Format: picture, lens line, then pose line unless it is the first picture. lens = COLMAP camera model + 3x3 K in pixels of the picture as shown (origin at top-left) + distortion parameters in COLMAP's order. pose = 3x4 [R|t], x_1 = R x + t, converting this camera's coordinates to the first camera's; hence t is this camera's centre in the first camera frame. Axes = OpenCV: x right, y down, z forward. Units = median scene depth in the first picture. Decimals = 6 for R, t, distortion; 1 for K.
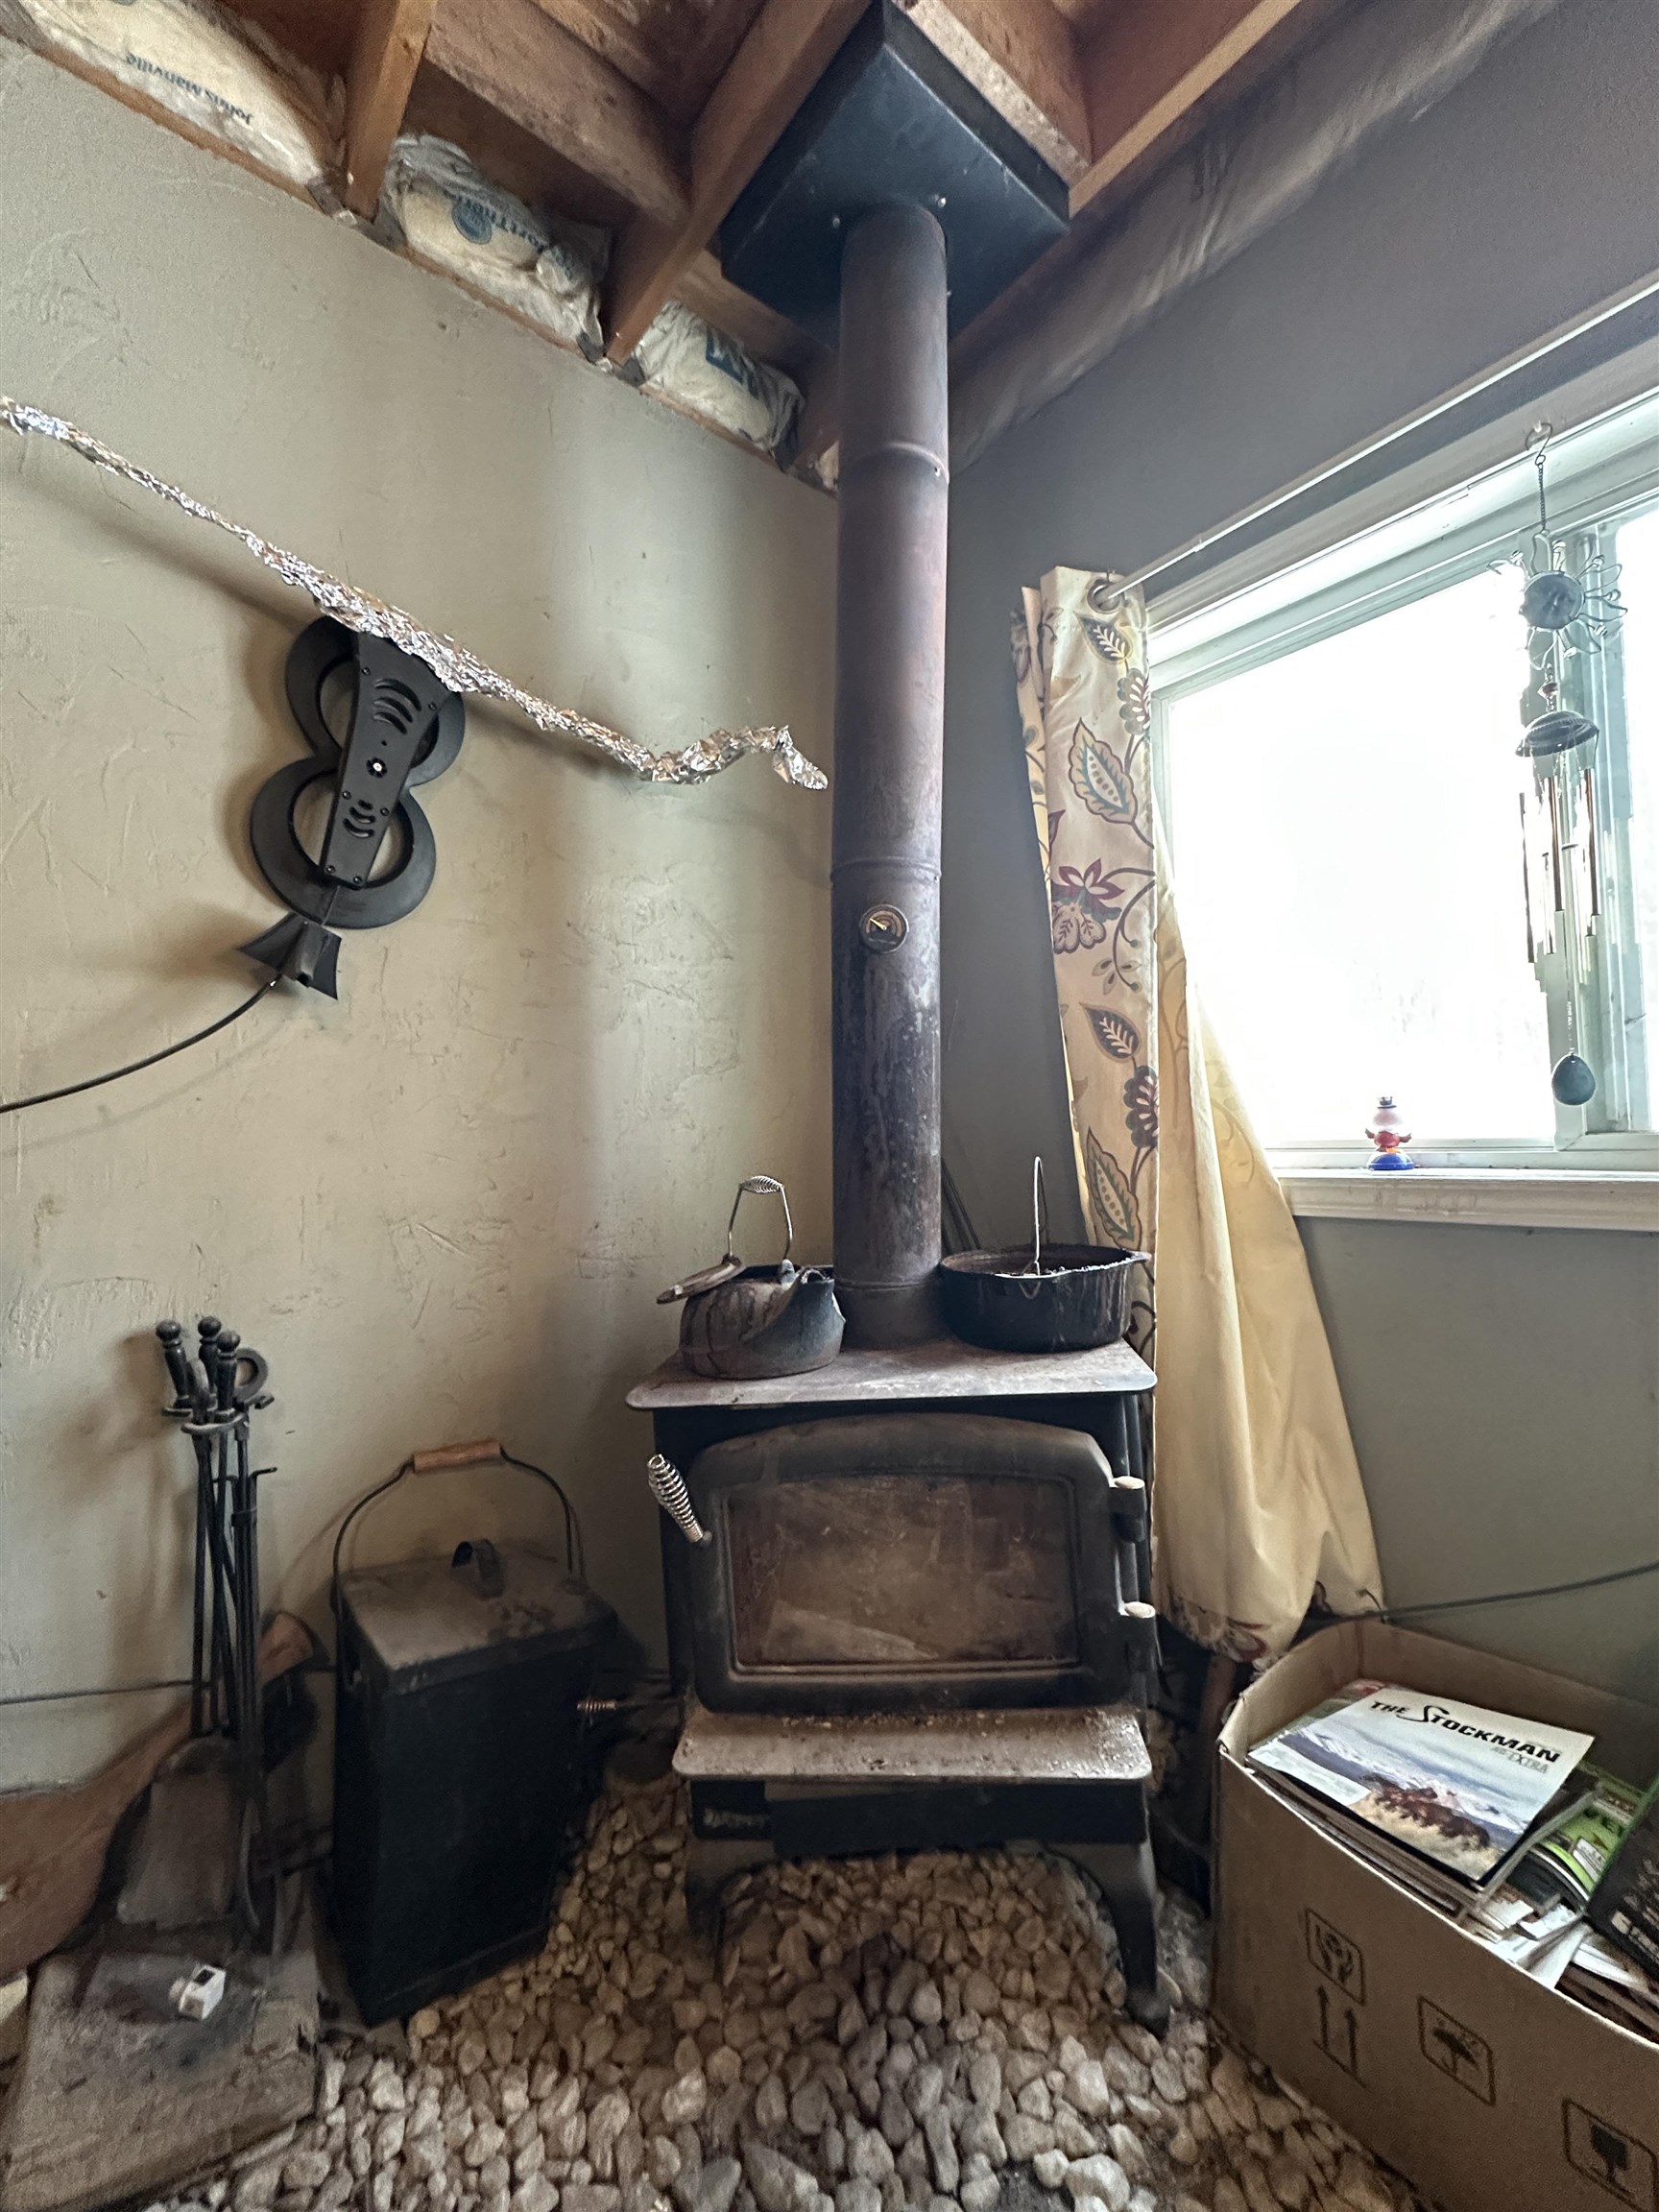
lens RADIAL K [[886.9, 0, 830.3], [0, 886.9, 1110.5], [0, 0, 1]] dist [-0.003337, 0.000184]
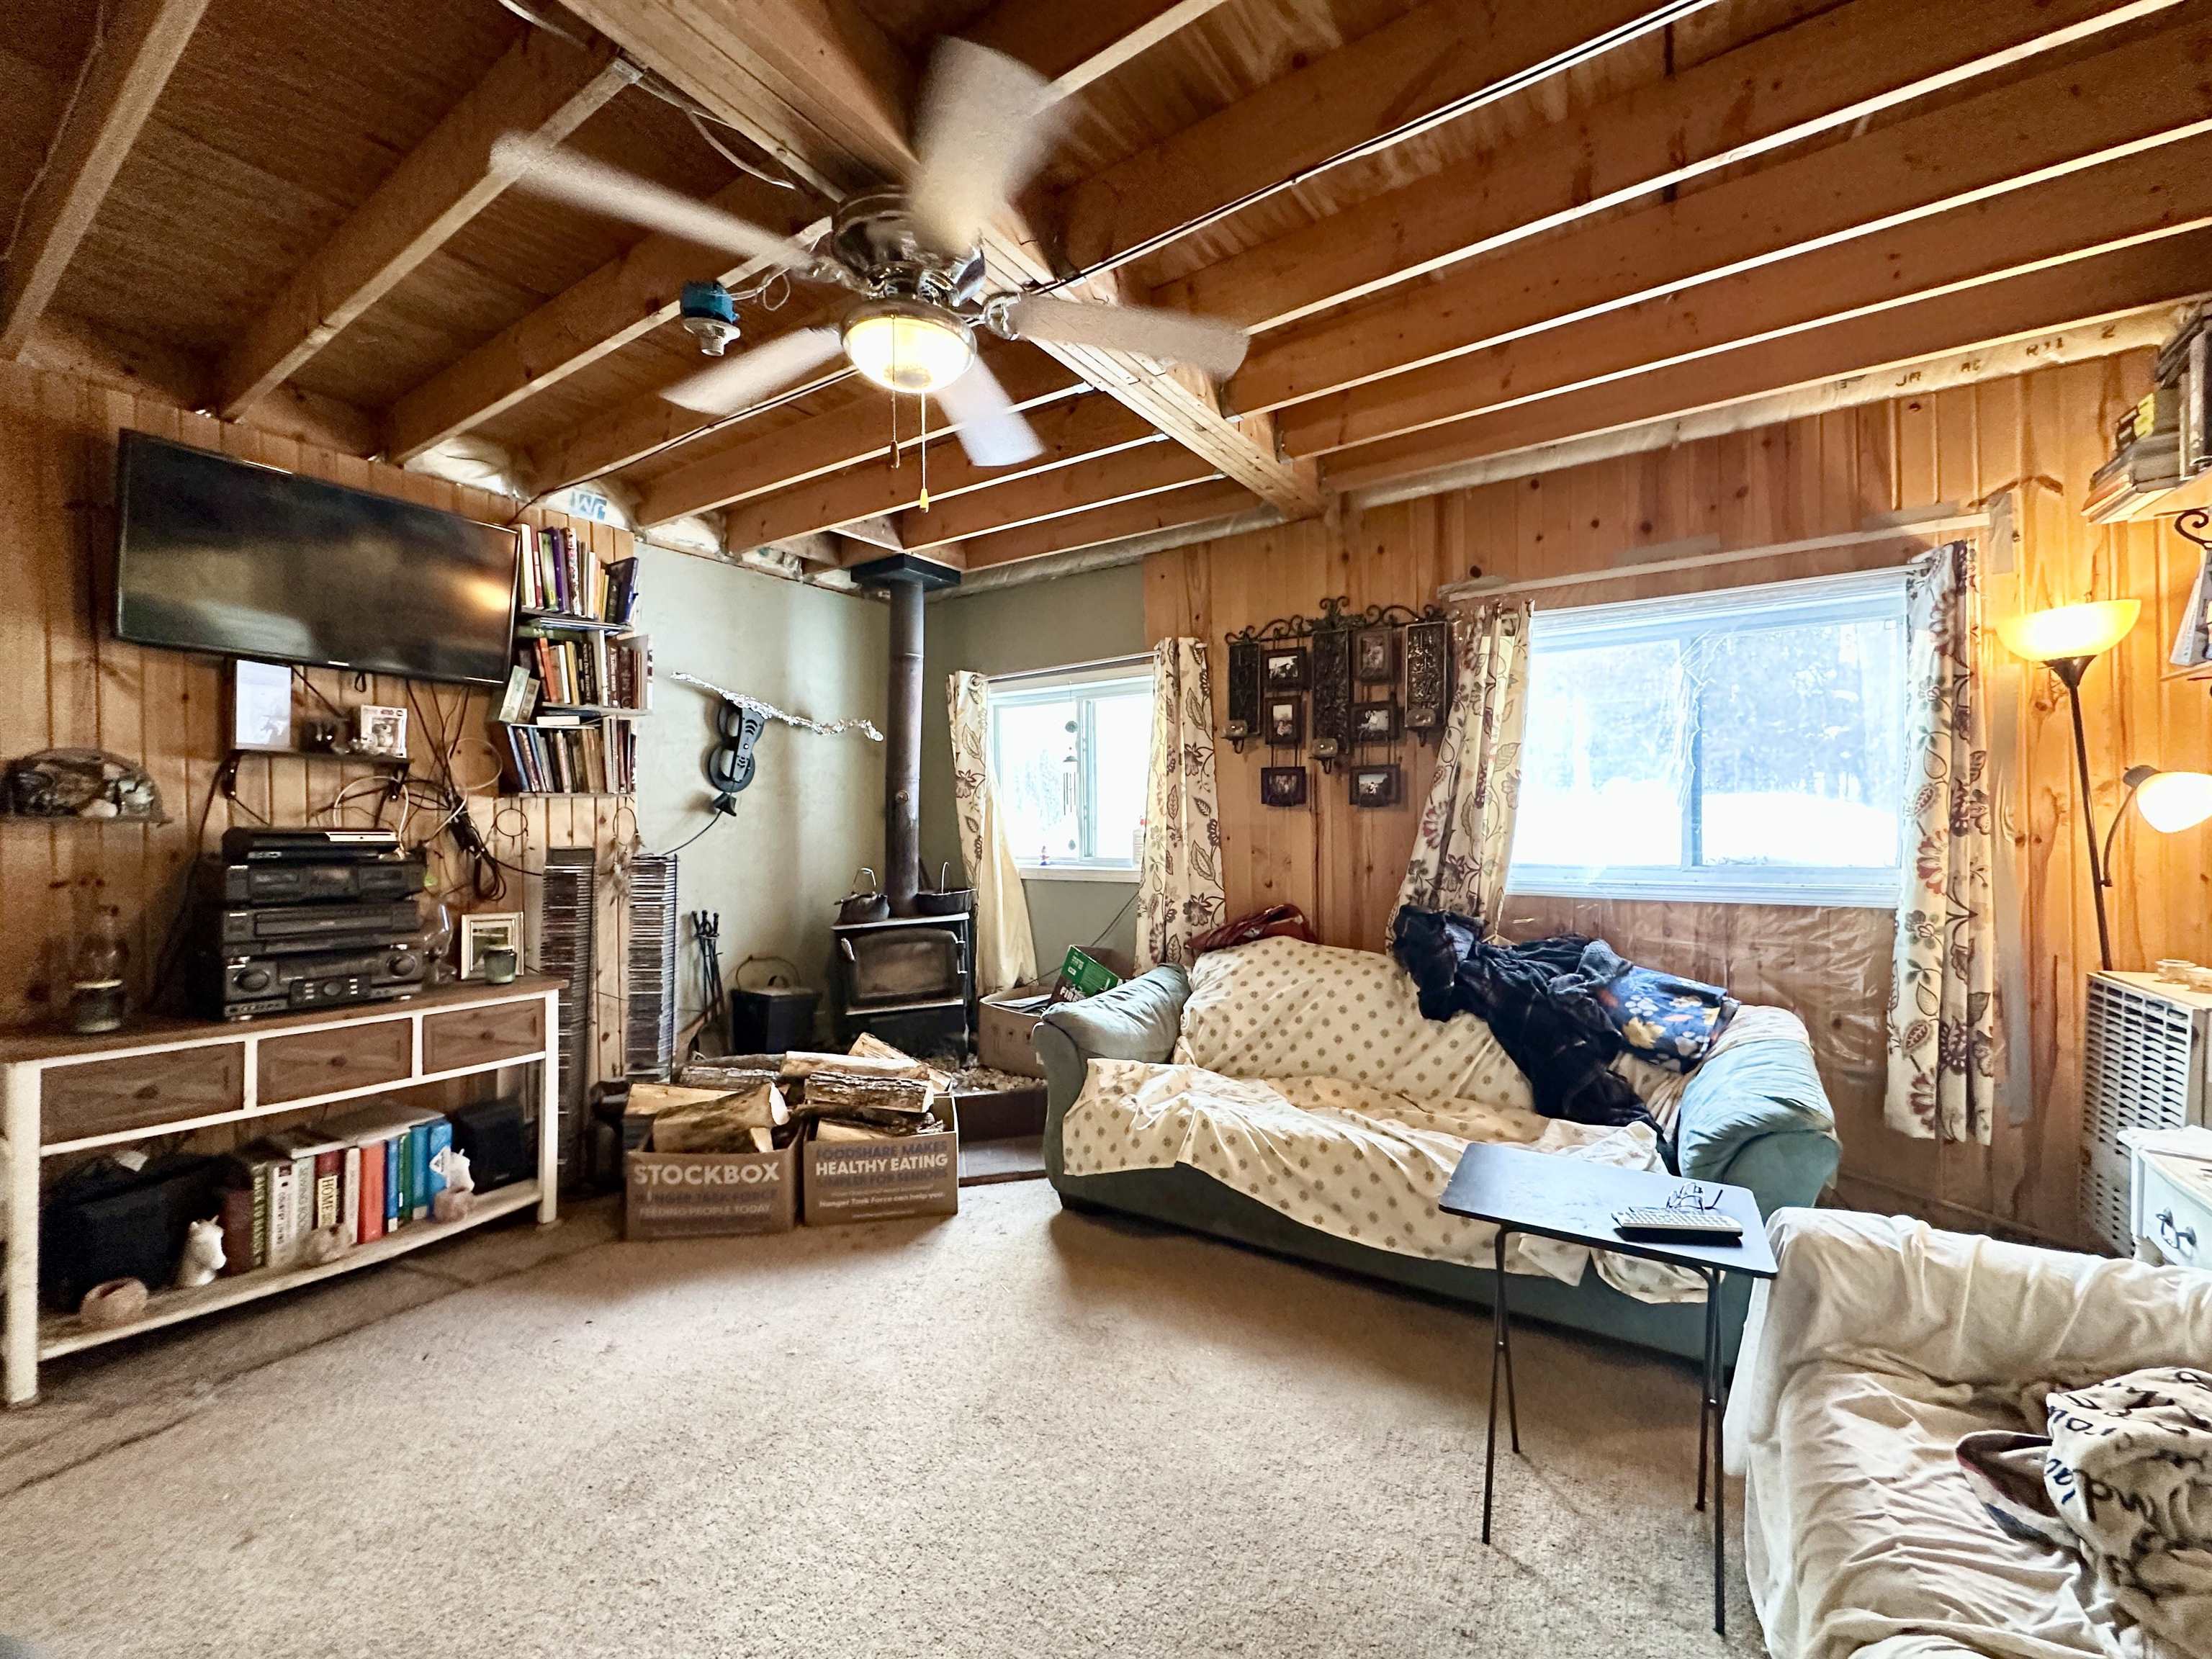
lens RADIAL K [[886.9, 0, 1103.0], [0, 886.9, 828.0], [0, 0, 1]] dist [-0.003337, 0.000184]
pose [[0.958256, 0.006371, 0.285842, -0.174304], [-0.019756, 0.998838, 0.043969, -0.247986], [-0.285229, -0.047781, 0.957268, -2.510600]]
